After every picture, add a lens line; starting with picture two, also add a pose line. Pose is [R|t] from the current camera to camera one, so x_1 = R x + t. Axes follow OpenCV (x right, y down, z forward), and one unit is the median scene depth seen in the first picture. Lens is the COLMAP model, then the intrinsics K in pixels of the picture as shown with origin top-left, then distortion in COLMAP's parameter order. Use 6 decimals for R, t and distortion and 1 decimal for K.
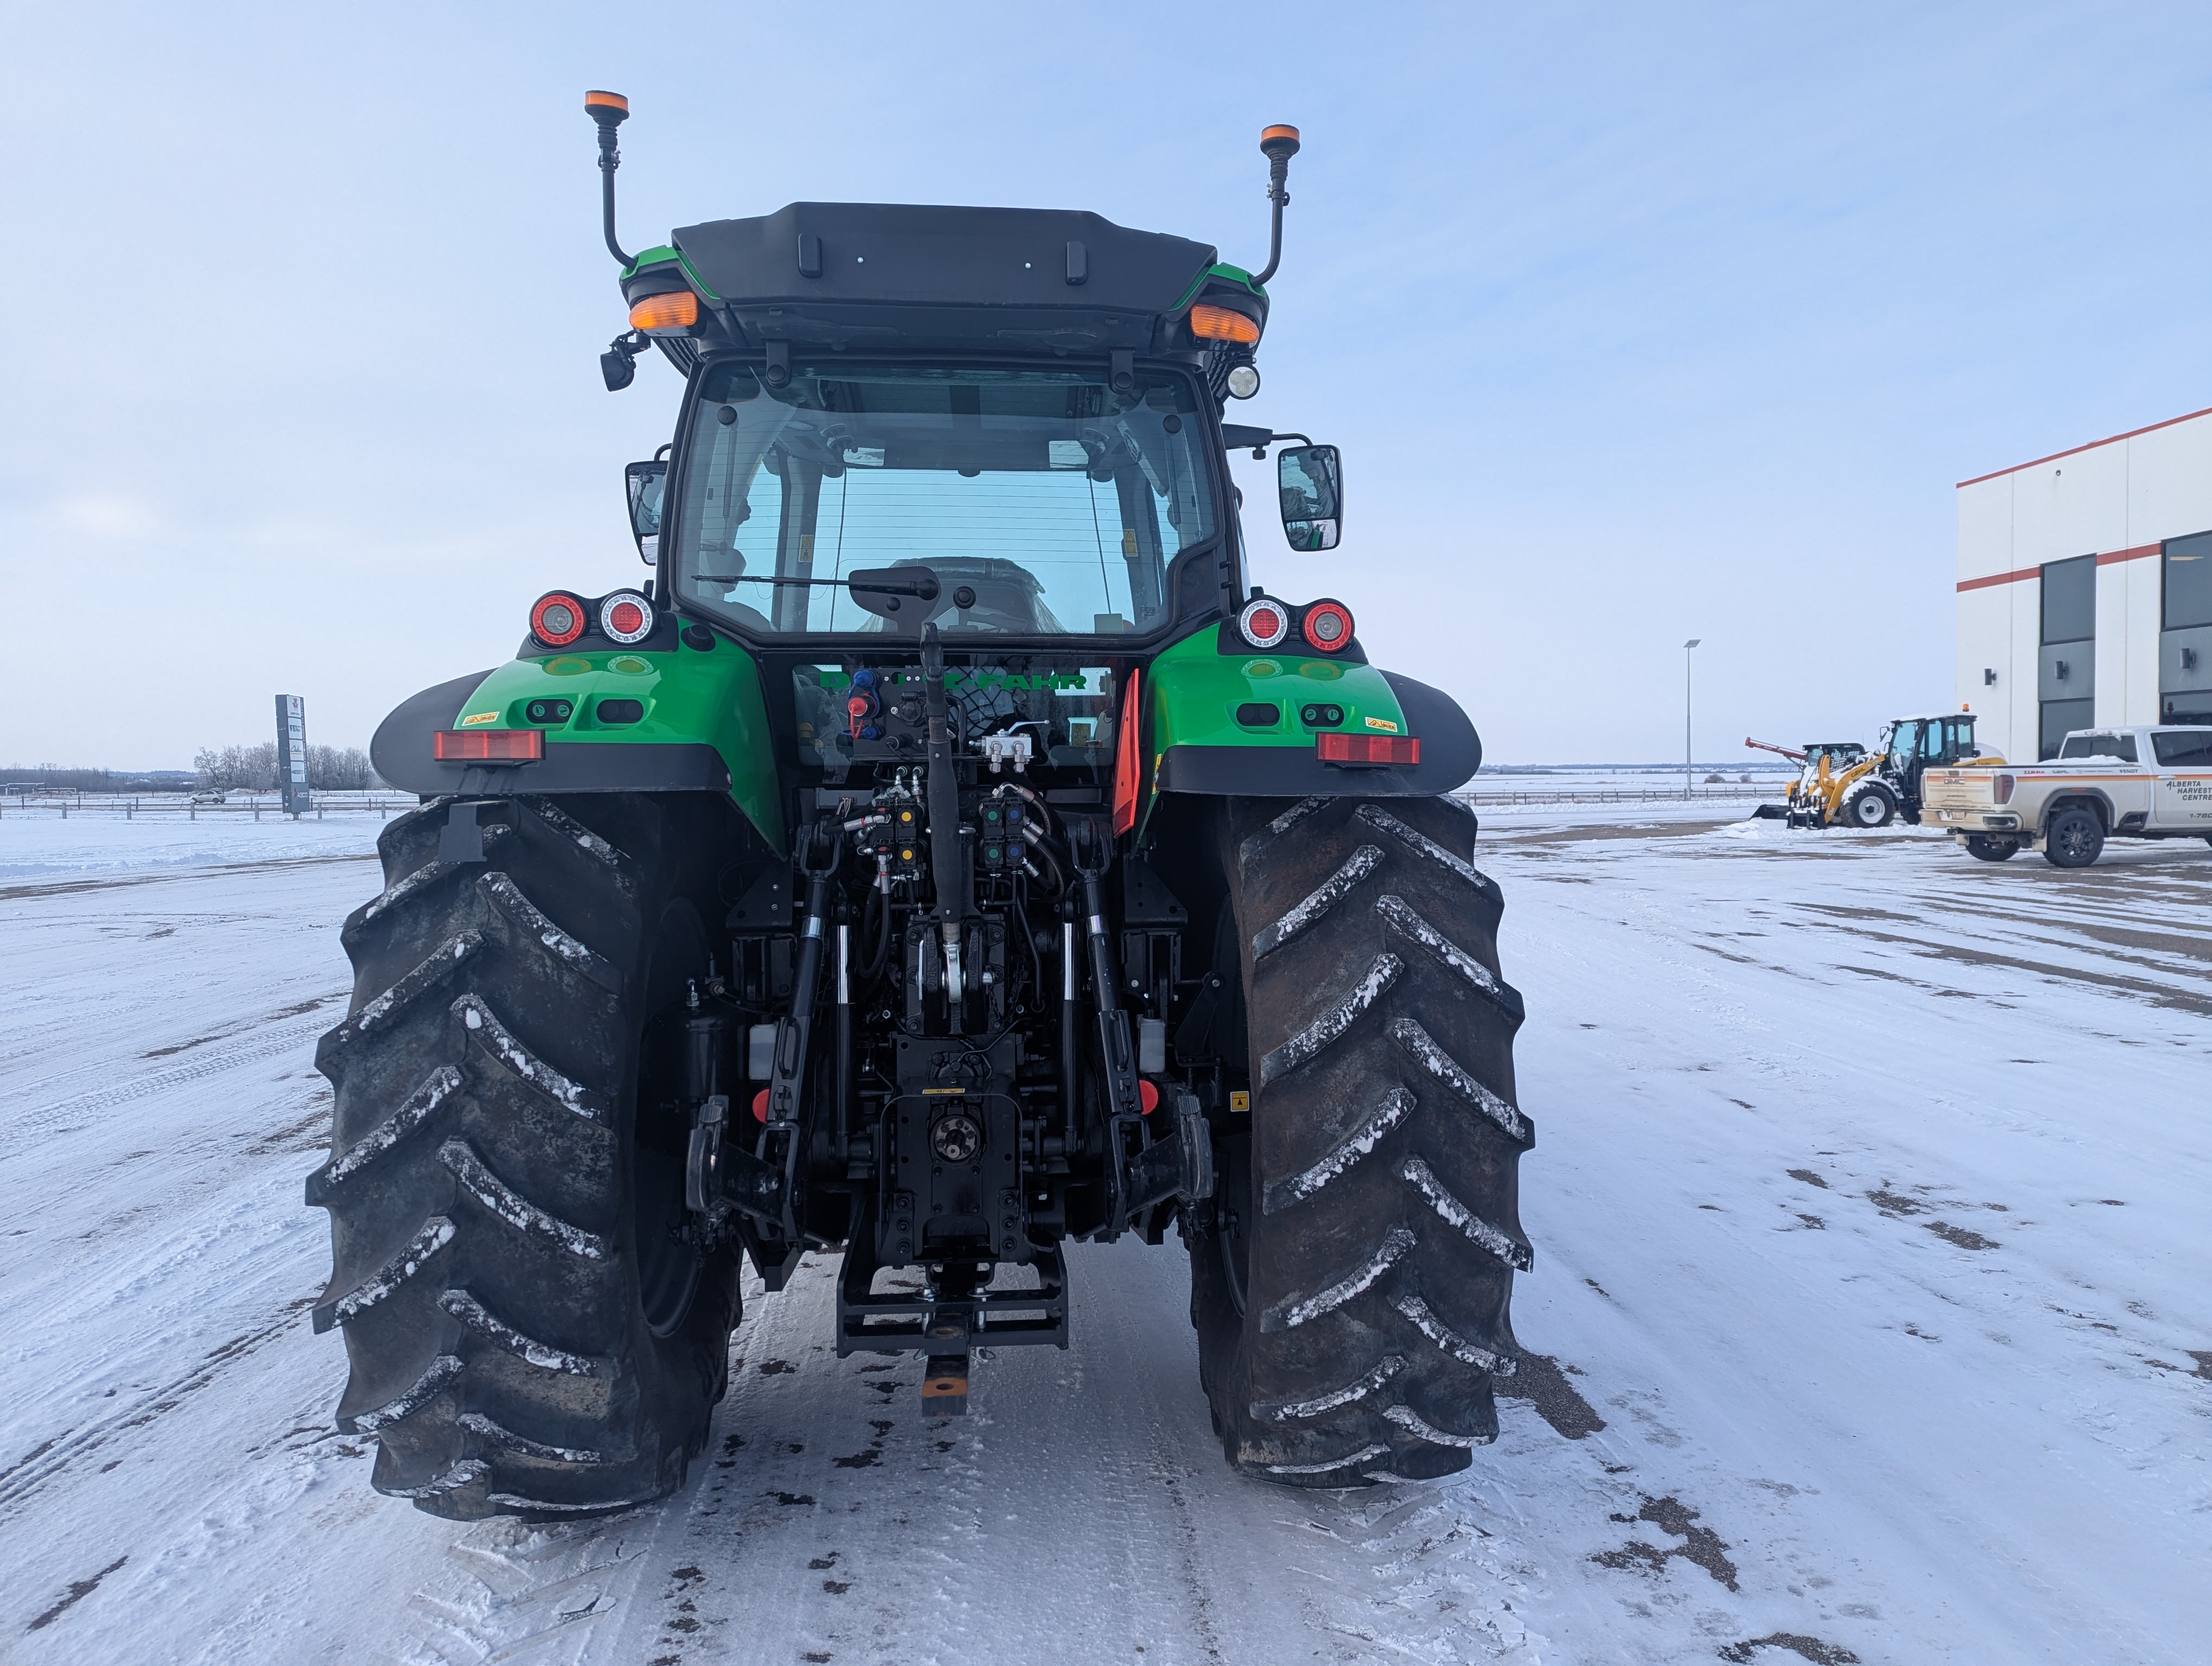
lens RADIAL K [[1530.3, 0, 1132.6], [0, 1530.3, 835.2], [0, 0, 1]] dist [0.064581, -0.046543]
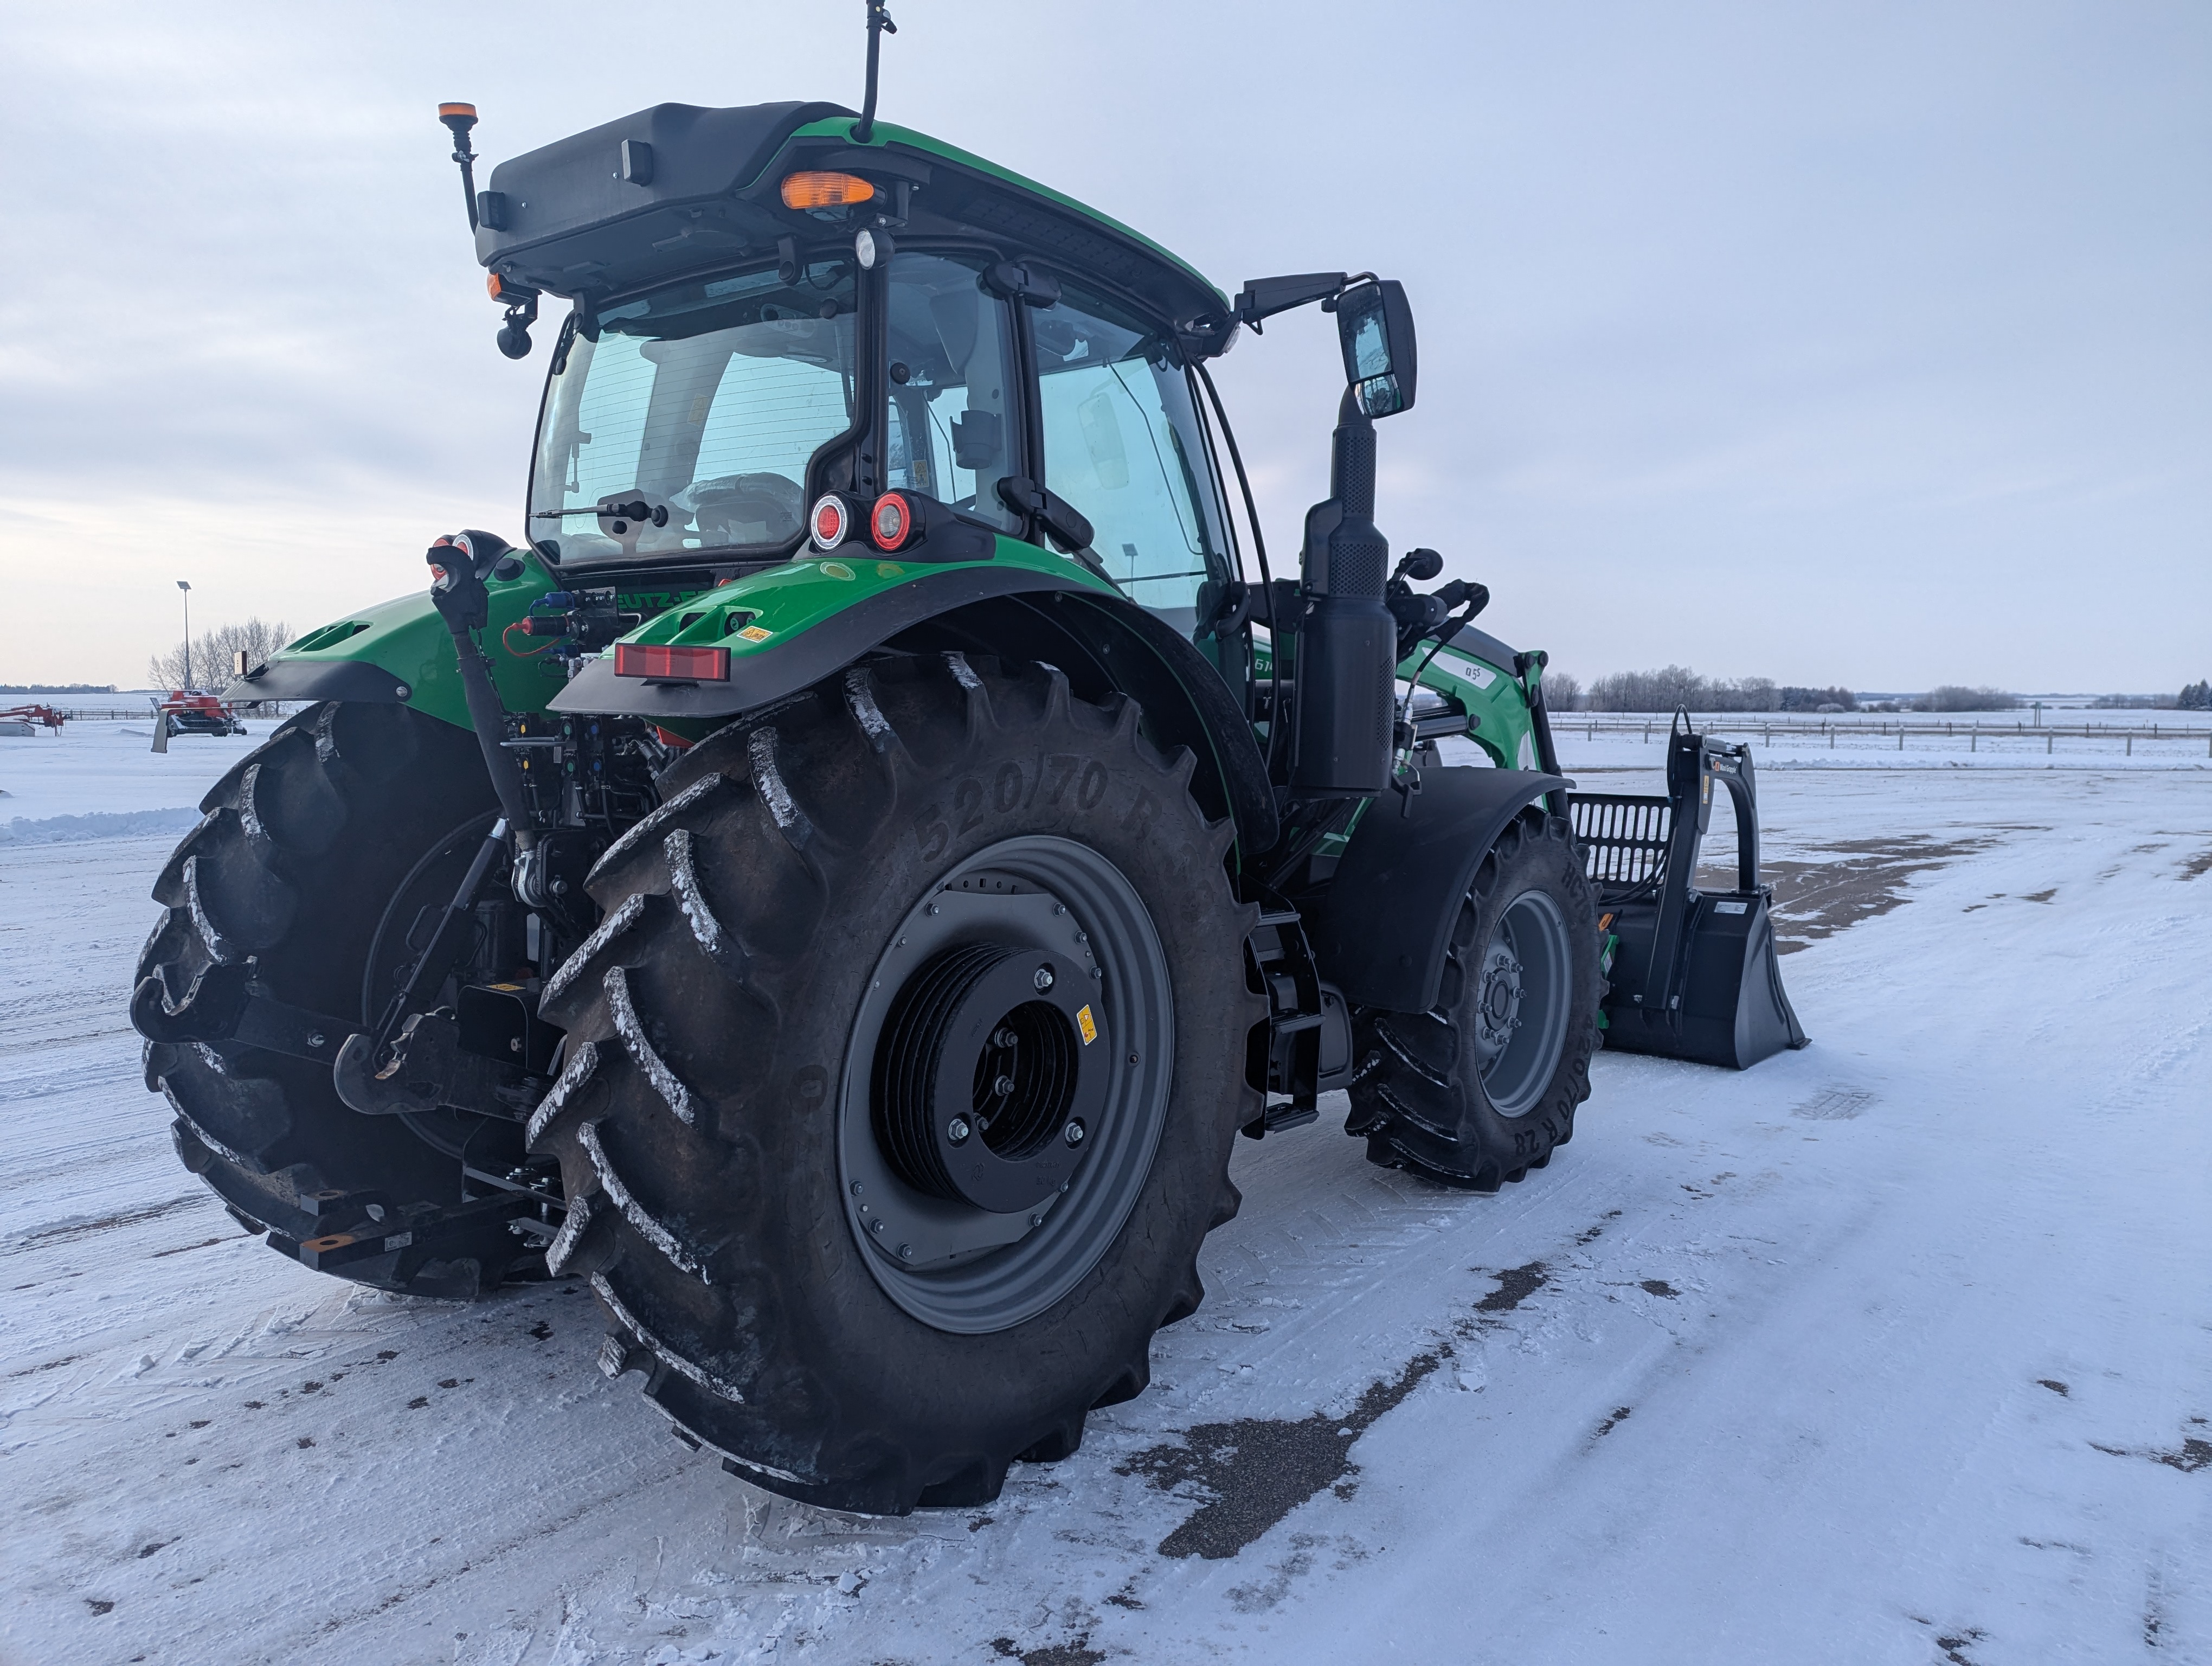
lens RADIAL K [[1534.0, 0, 1142.8], [0, 1534.0, 829.2], [0, 0, 1]] dist [0.066747, -0.058131]
pose [[0.741908, 0.064409, -0.667401, 0.959945], [-0.035752, 0.997760, 0.056547, -0.020326], [0.669548, -0.018092, 0.742548, 0.523509]]
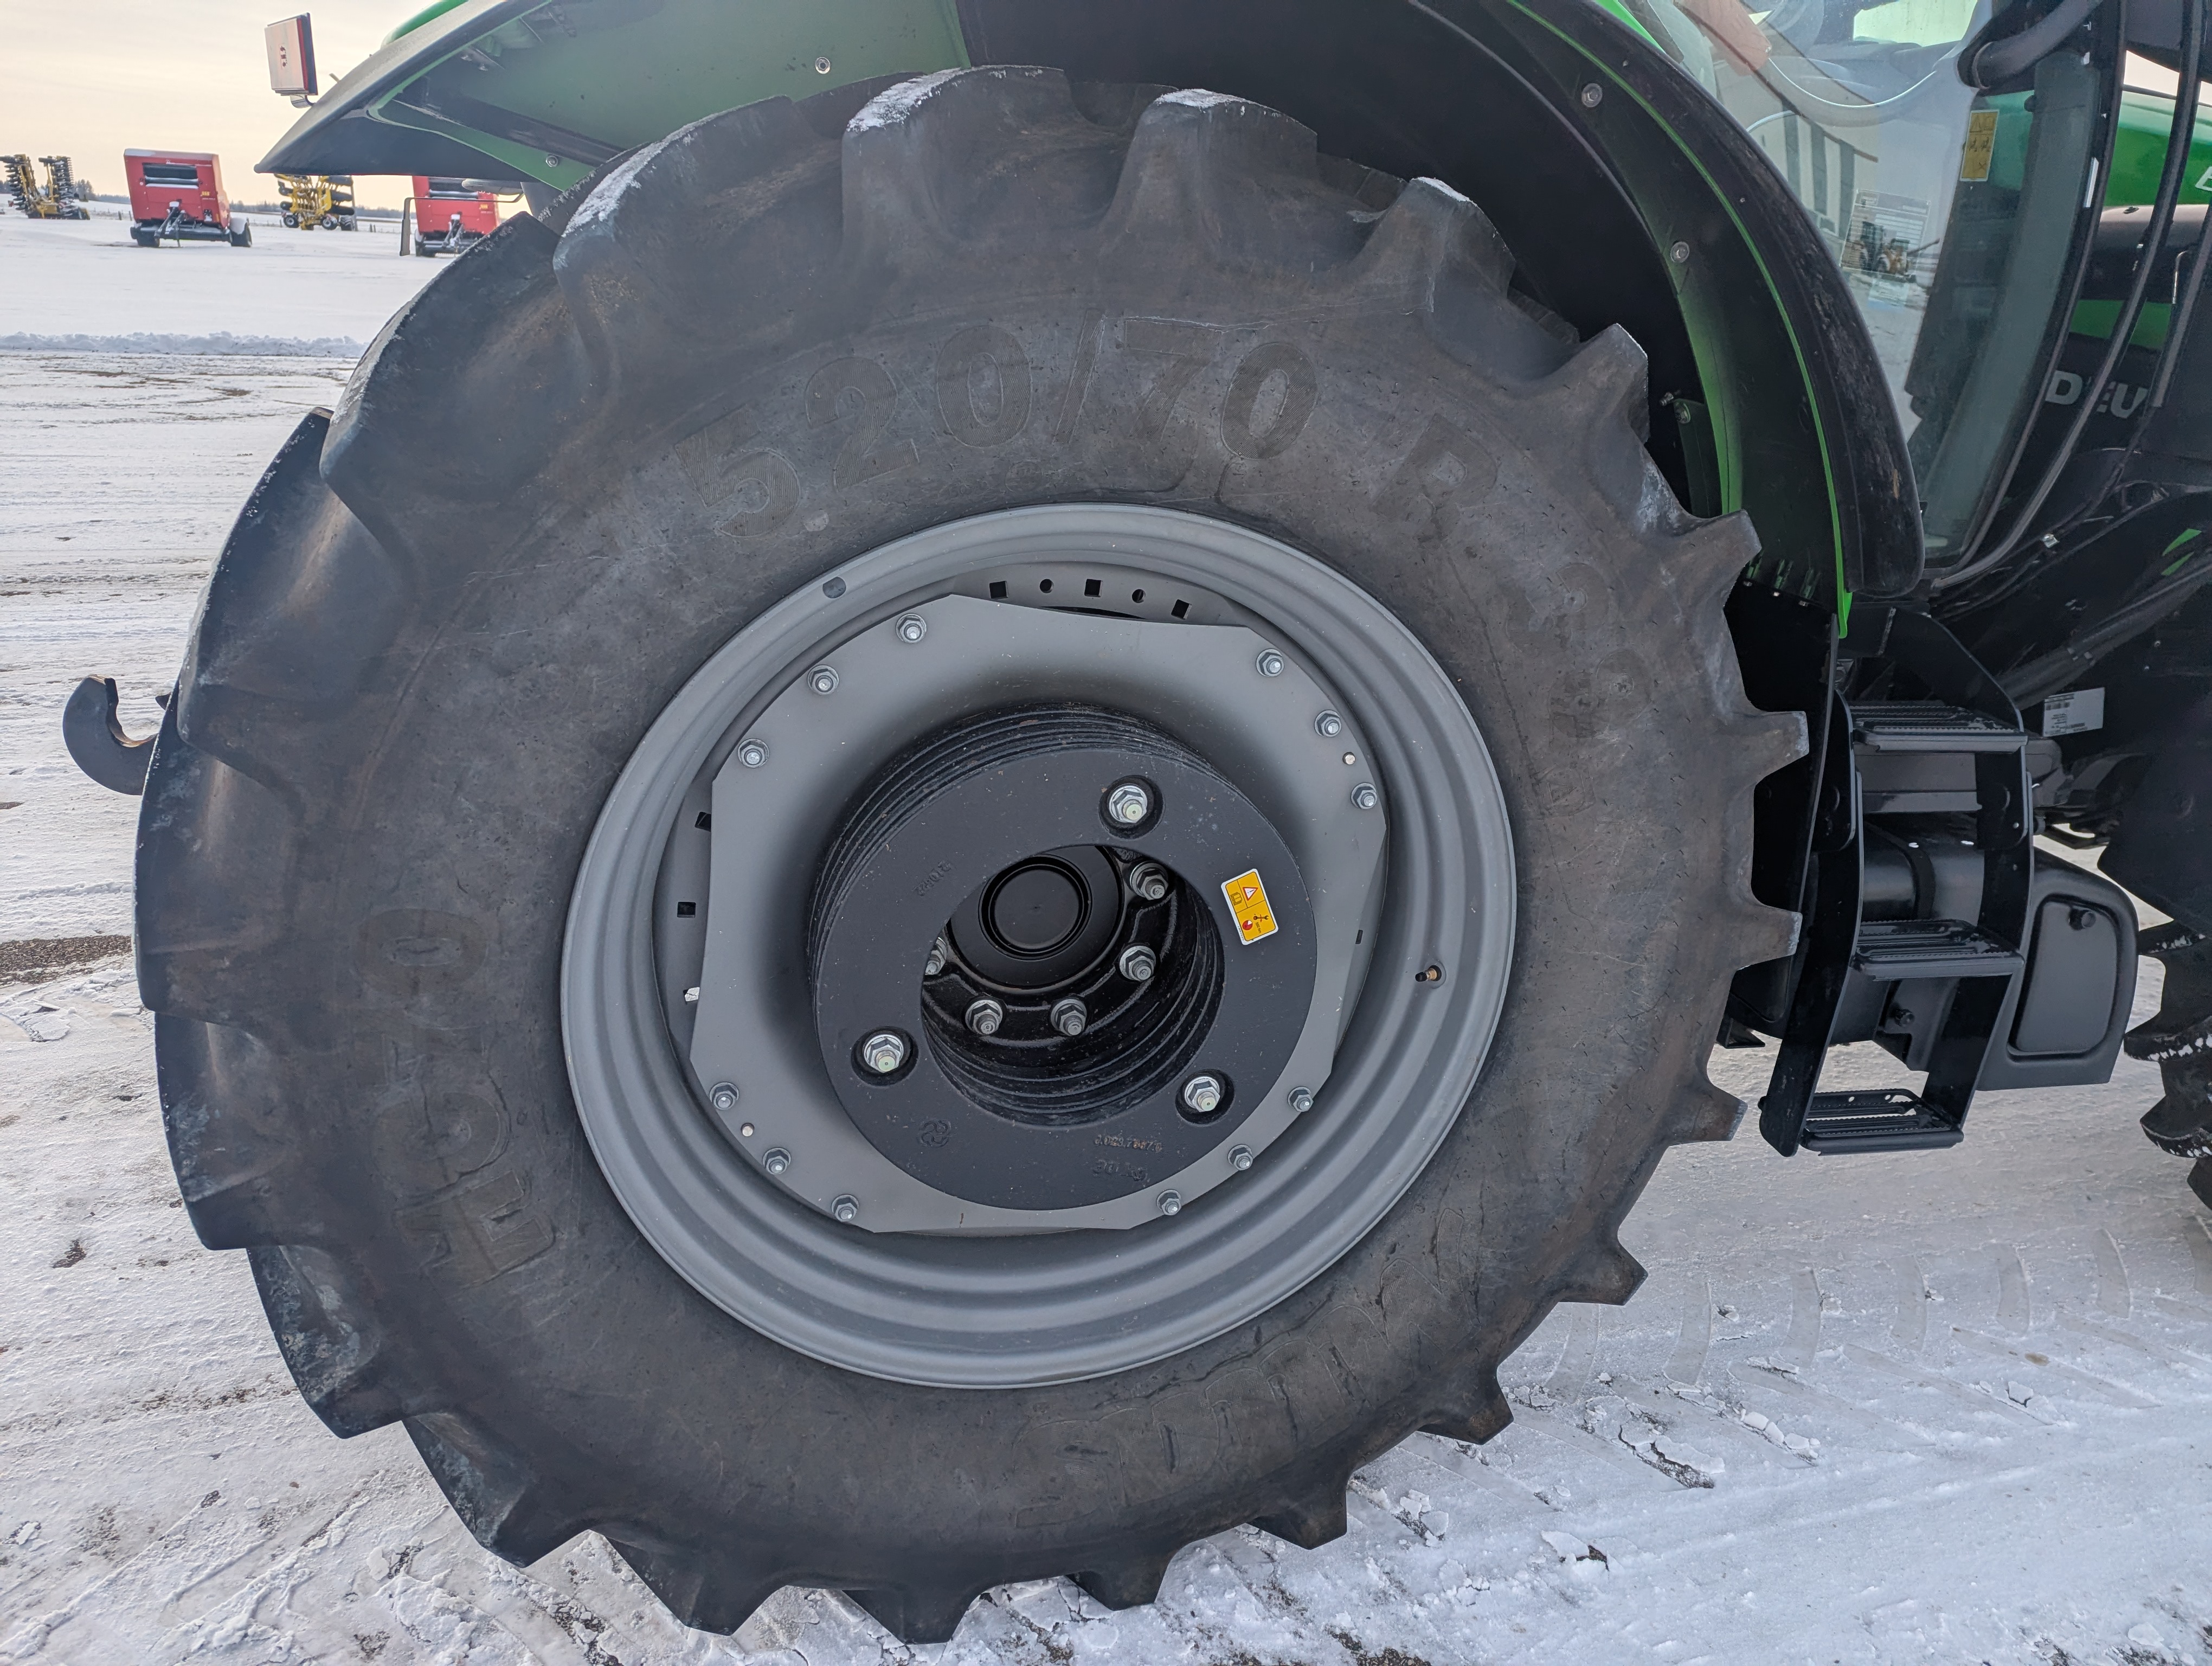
lens RADIAL K [[1530.3, 0, 1132.6], [0, 1530.3, 835.2], [0, 0, 1]] dist [0.064581, -0.046543]
pose [[0.178876, 0.358575, -0.916203, 0.684159], [-0.089155, 0.933298, 0.347860, -0.025021], [0.979824, 0.019460, 0.198913, 1.161500]]
